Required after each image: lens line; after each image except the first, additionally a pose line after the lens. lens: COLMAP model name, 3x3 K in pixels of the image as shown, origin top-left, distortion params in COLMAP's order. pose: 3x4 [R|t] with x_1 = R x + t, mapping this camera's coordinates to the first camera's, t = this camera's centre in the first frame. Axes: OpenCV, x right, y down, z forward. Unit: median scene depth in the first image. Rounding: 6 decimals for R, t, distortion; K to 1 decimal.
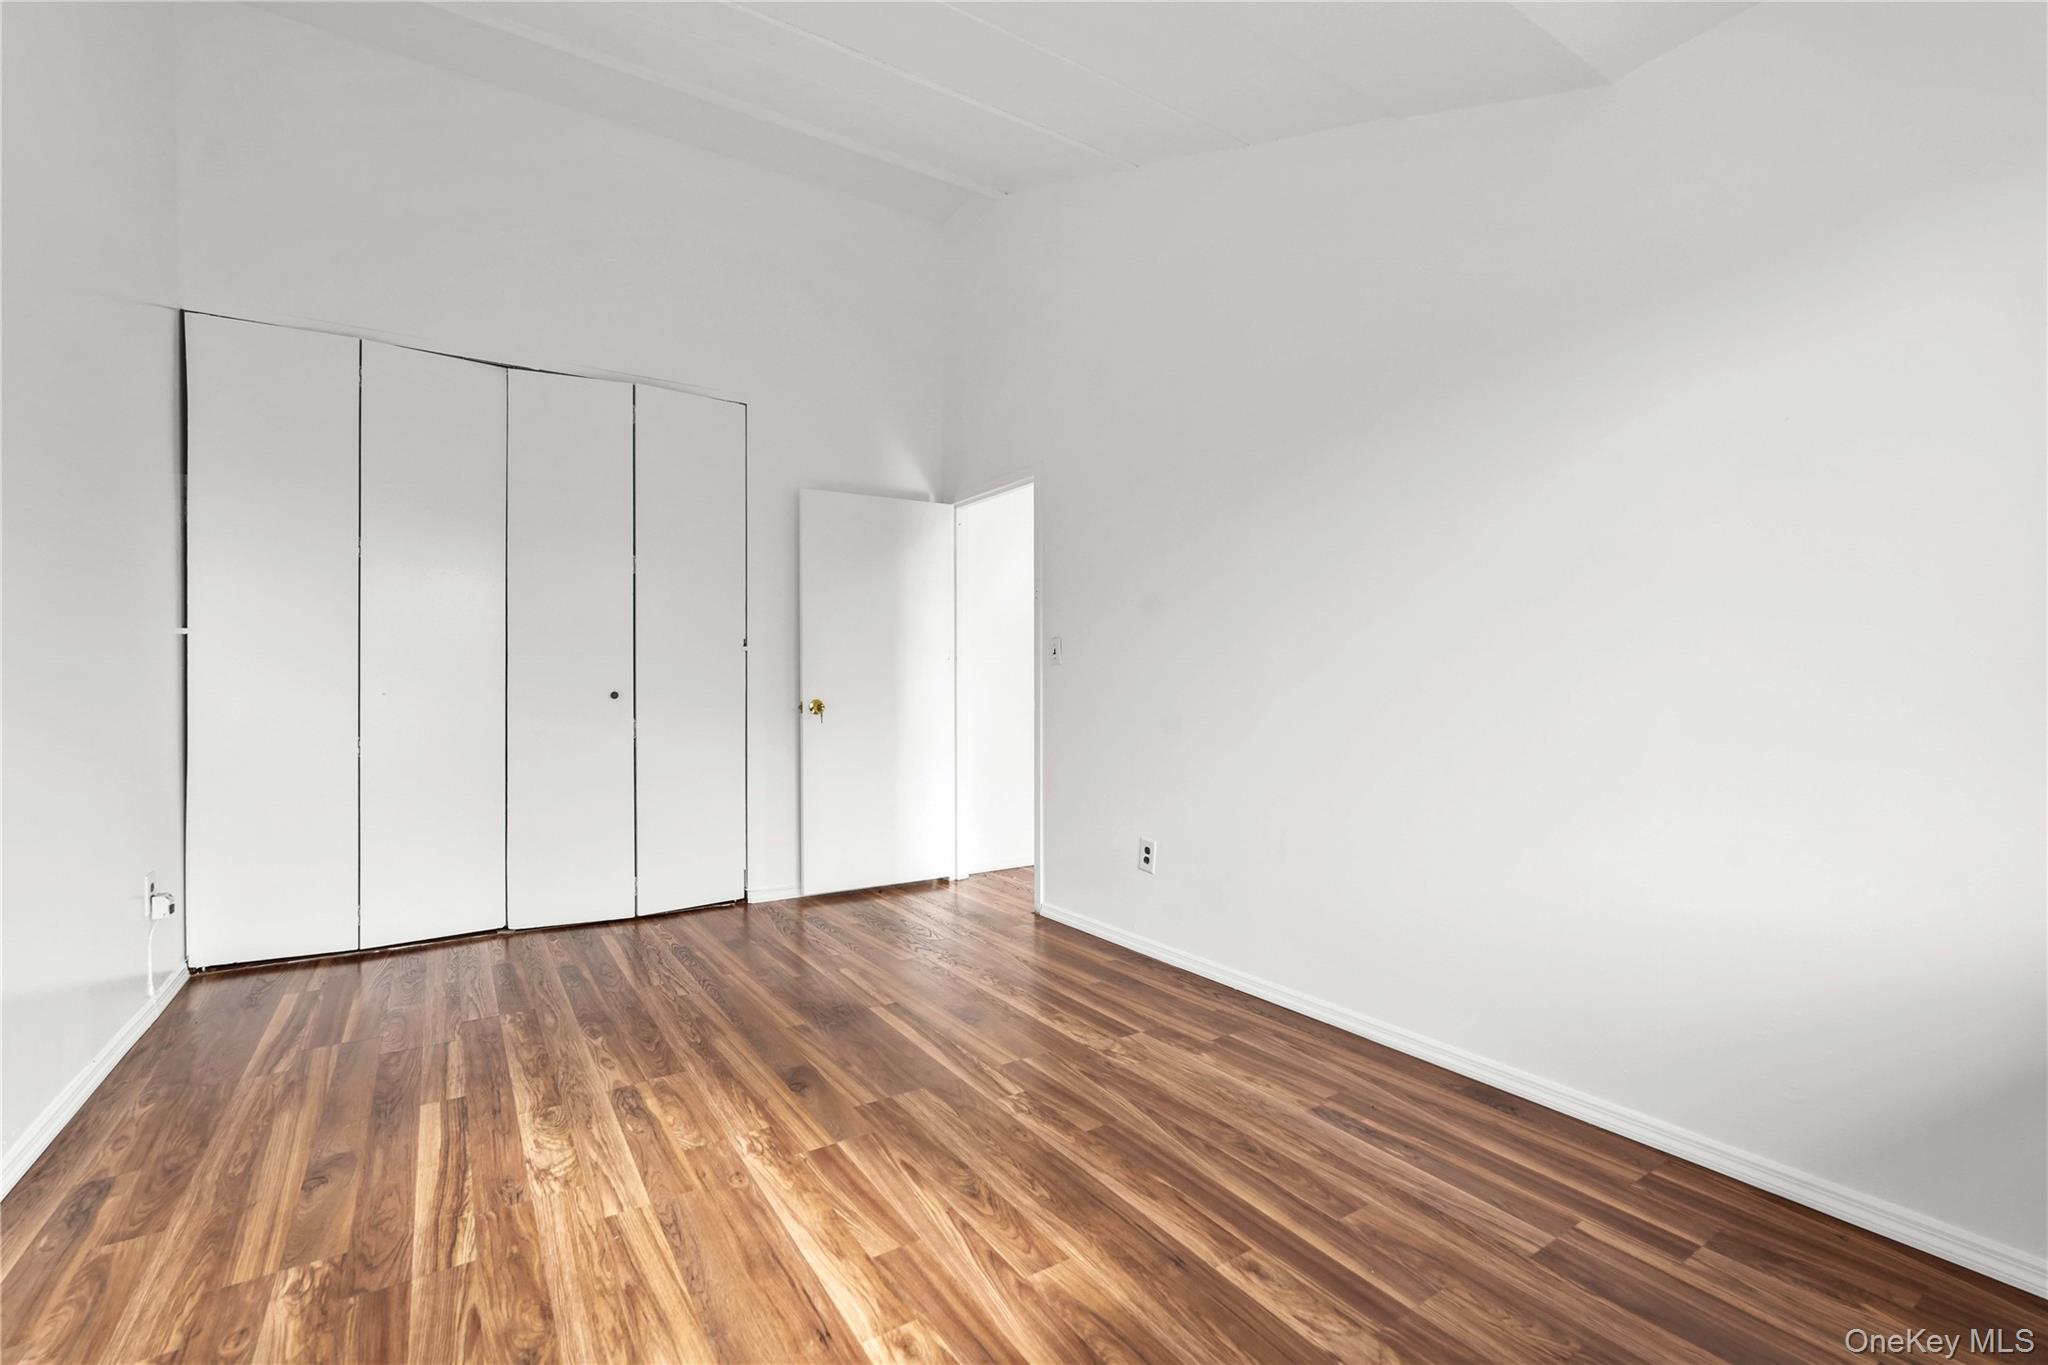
lens RADIAL K [[907.7, 0, 1034.5], [0, 907.7, 683.0], [0, 0, 1]] dist [-0.016271, 0.006982]
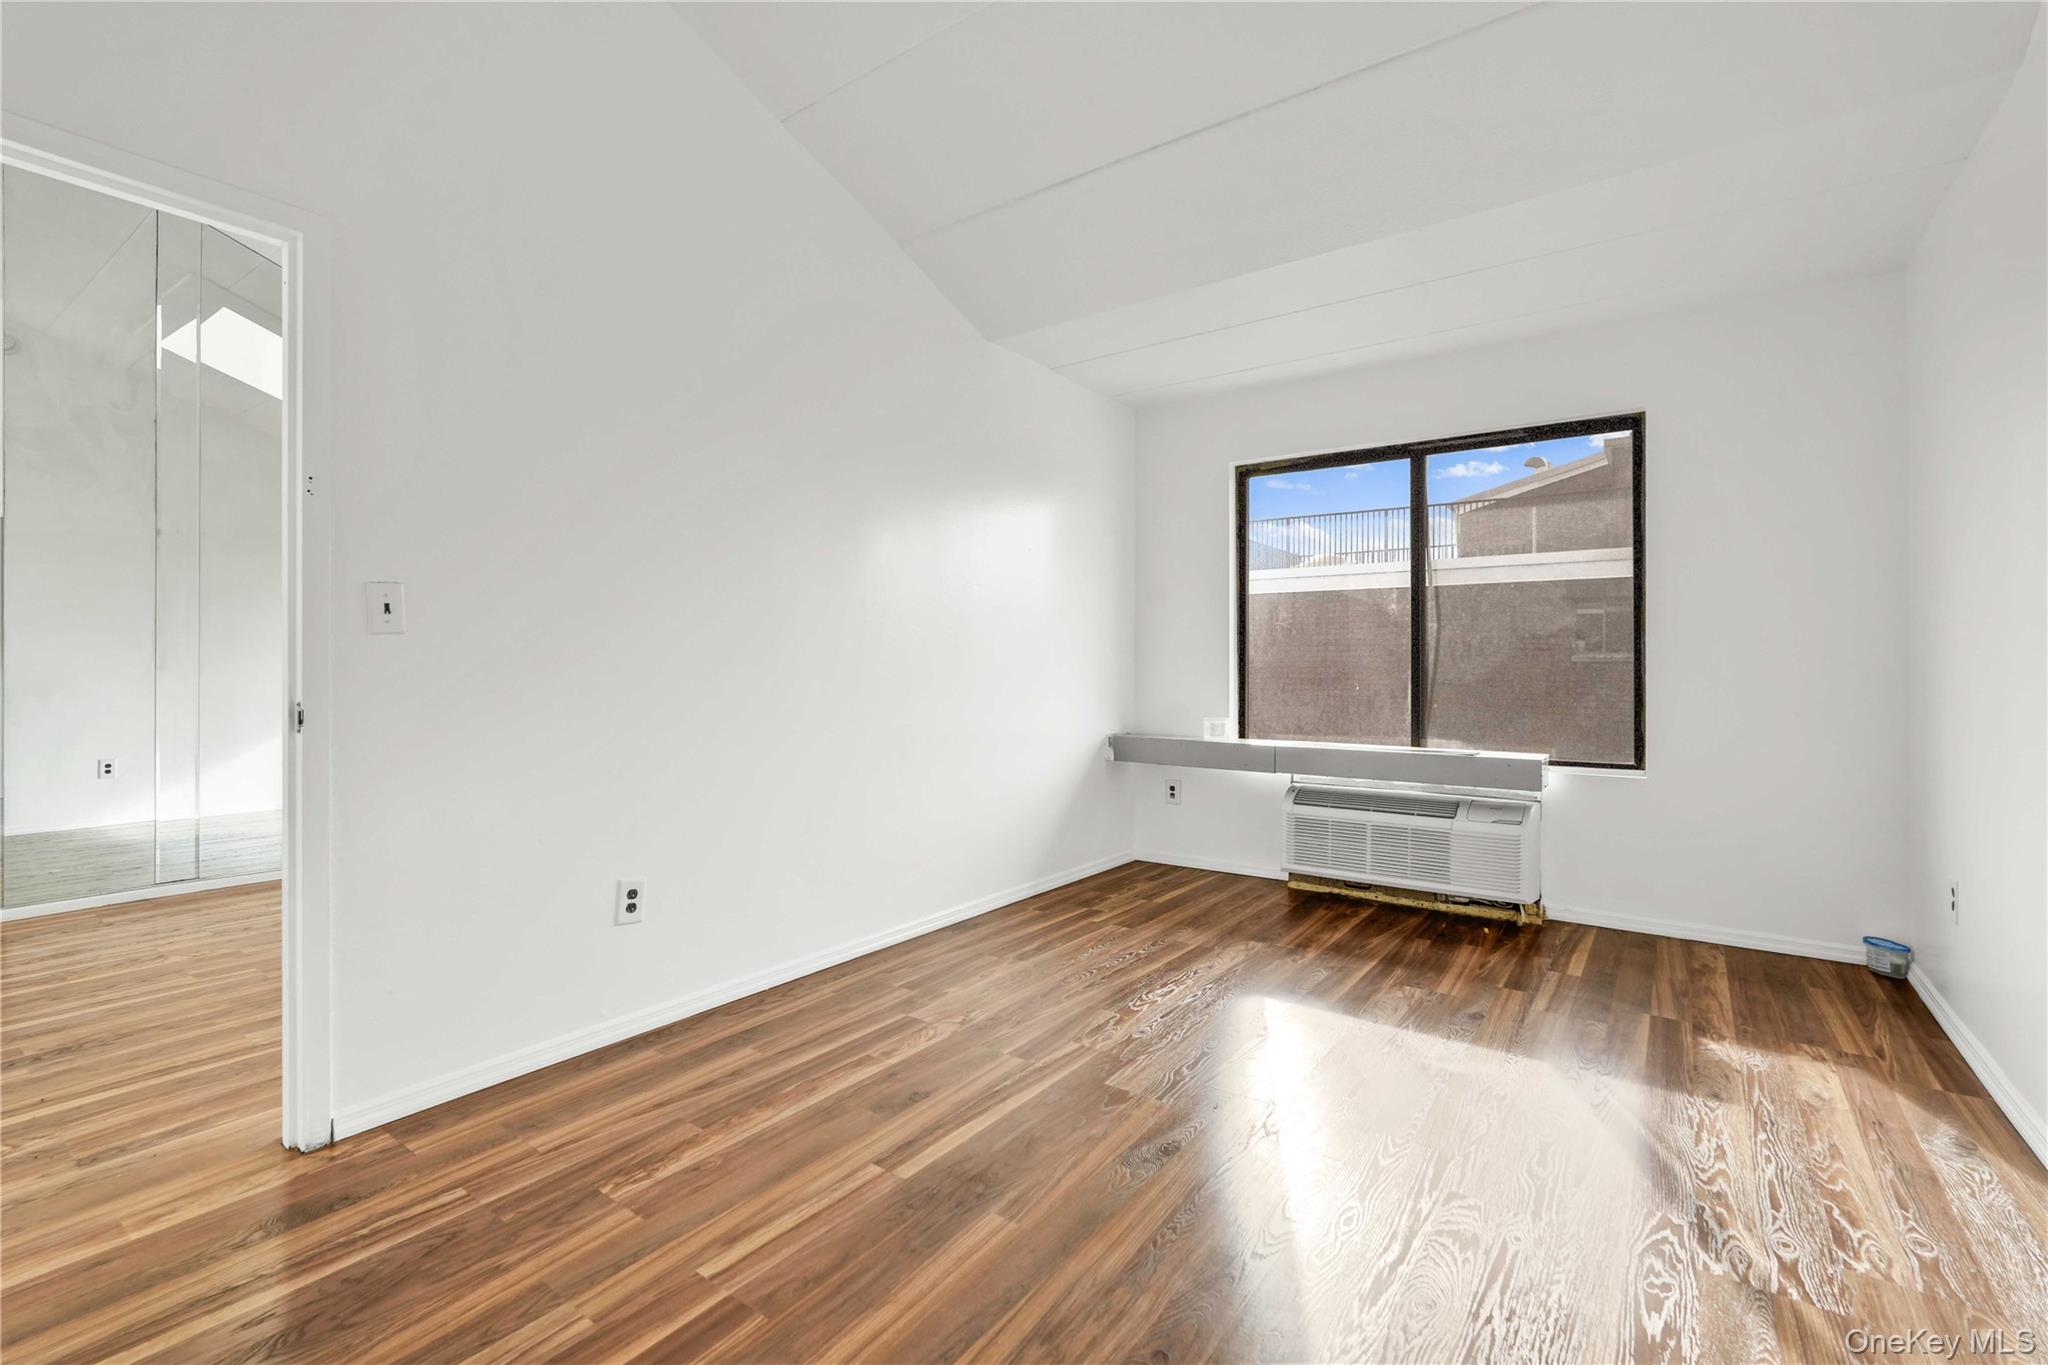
lens RADIAL K [[907.7, 0, 1019.3], [0, 907.7, 668.8], [0, 0, 1]] dist [-0.016271, 0.006982]
pose [[-0.346972, -0.001303, 0.937875, -1.014306], [0.000079, 0.999999, 0.001419, 0.000789], [-0.937876, 0.000567, -0.346971, 1.443422]]
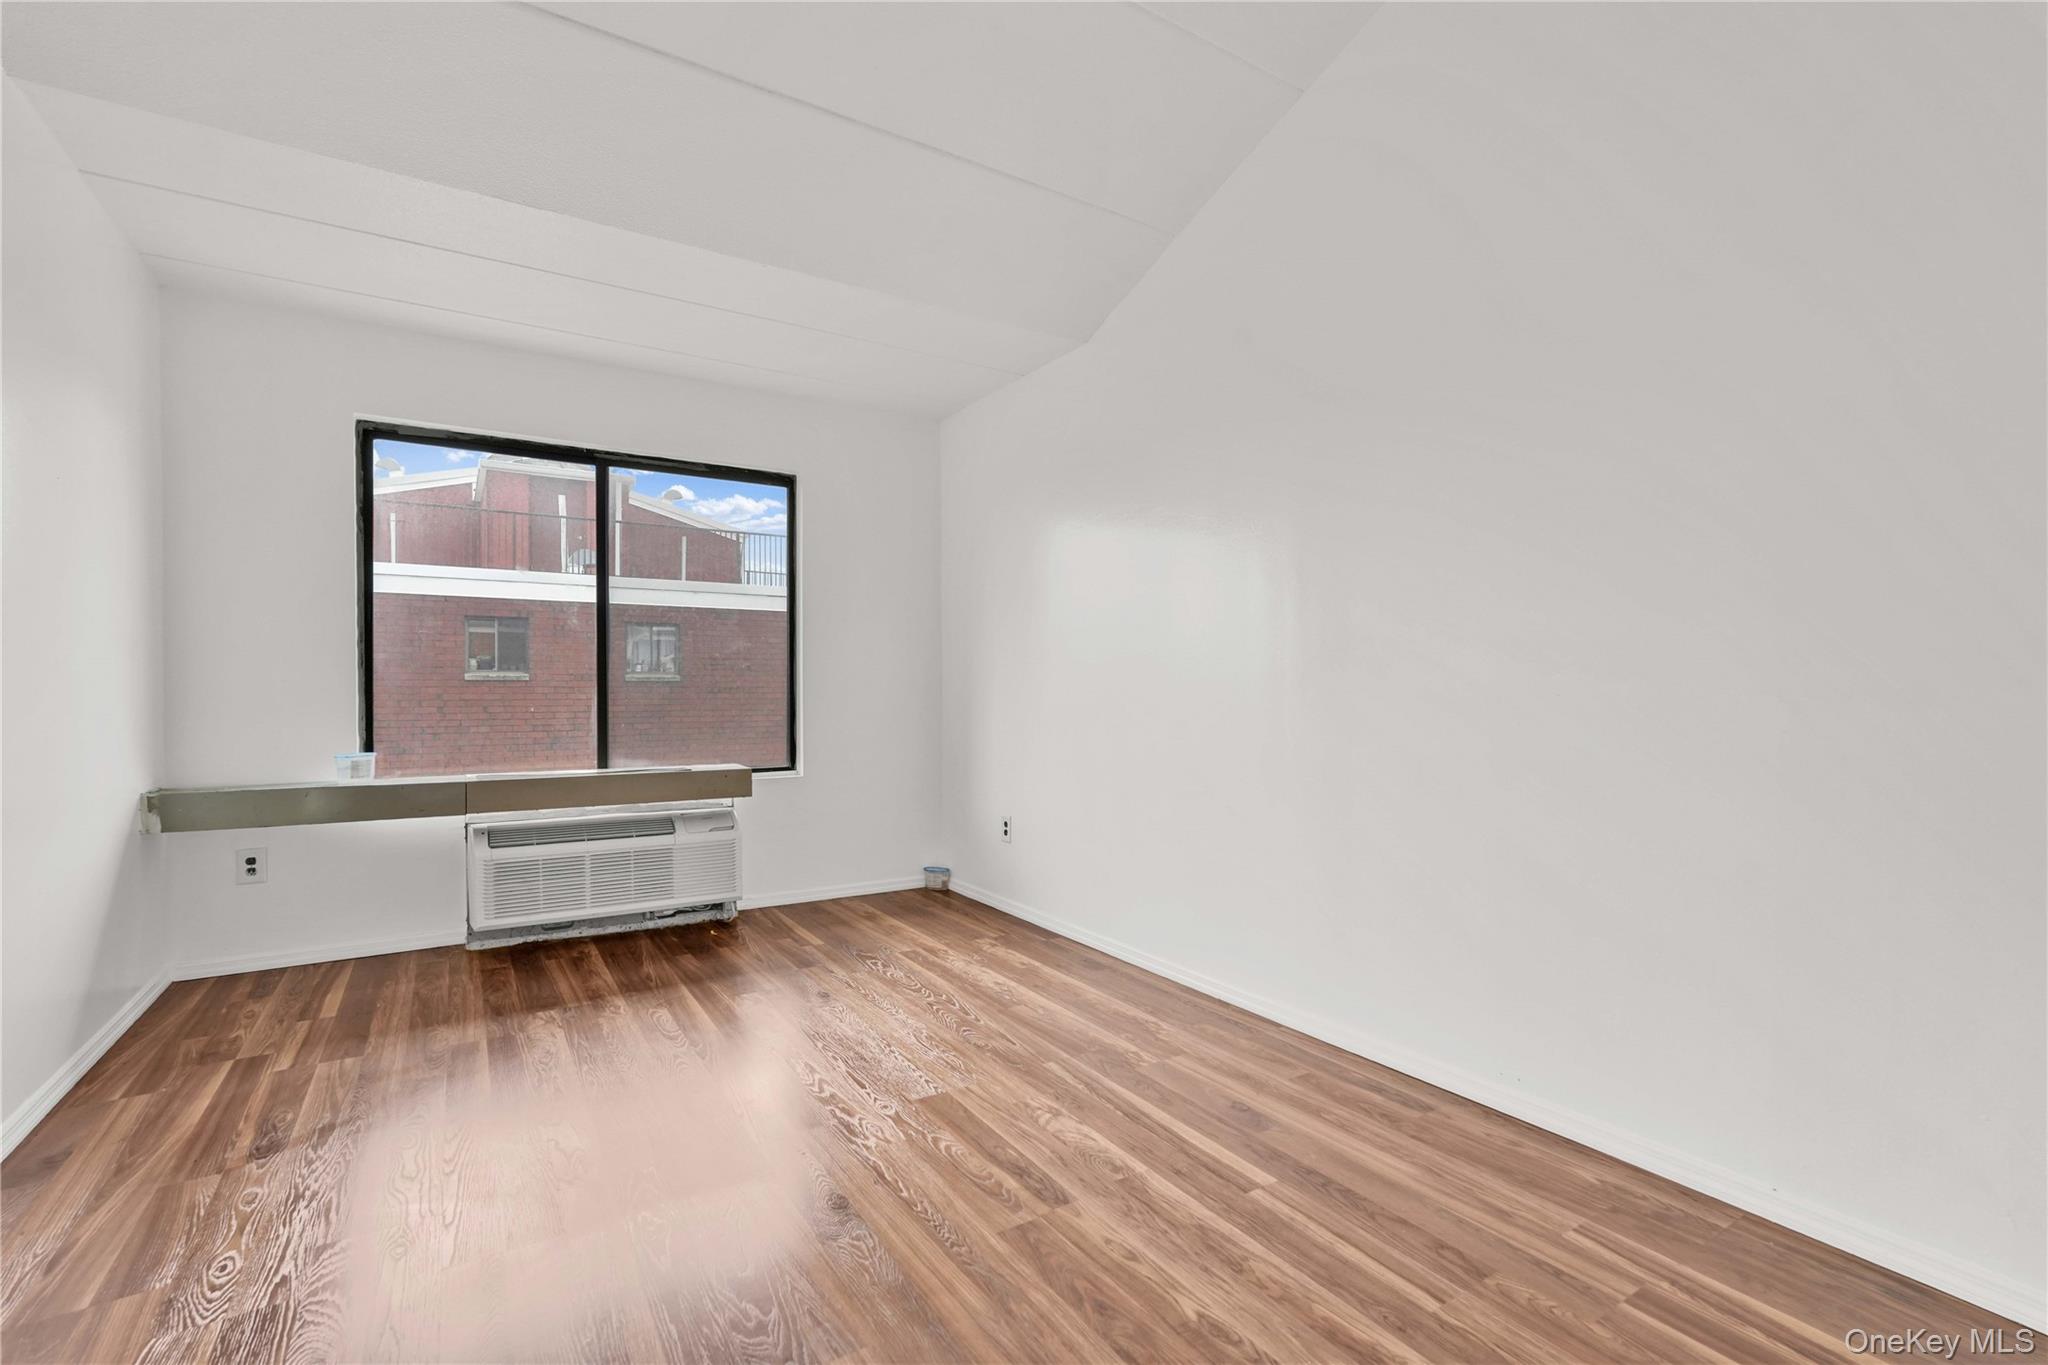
lens RADIAL K [[907.7, 0, 1036.5], [0, 907.7, 703.8], [0, 0, 1]] dist [-0.016271, 0.006982]
pose [[-0.999878, -0.000358, 0.015585, -0.452621], [-0.000054, 0.999810, 0.019484, 0.000855], [-0.015590, 0.019480, -0.999689, 1.797284]]
